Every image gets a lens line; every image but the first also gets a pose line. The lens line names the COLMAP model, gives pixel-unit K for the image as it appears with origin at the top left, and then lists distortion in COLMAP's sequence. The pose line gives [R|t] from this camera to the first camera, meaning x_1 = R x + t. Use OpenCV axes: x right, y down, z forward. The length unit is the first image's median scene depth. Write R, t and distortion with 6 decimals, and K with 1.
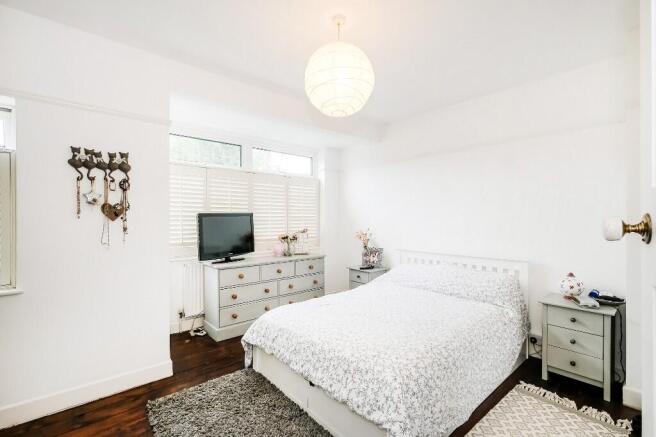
lens RADIAL K [[288.4, 0, 328.1], [0, 288.4, 221.5], [0, 0, 1]] dist [-0.001443, 0.000274]
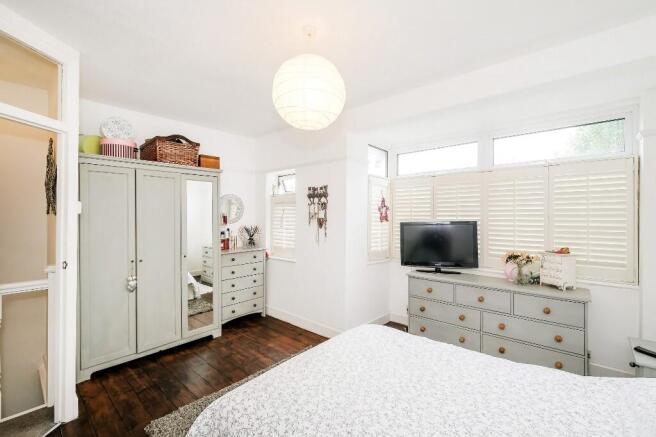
lens RADIAL K [[288.4, 0, 328.0], [0, 288.4, 215.8], [0, 0, 1]] dist [-0.001443, 0.000274]
pose [[0.134200, 0.005649, -0.990938, 0.608576], [-0.003245, 0.999981, 0.005261, -0.057675], [0.990949, 0.002509, 0.134216, 0.571874]]
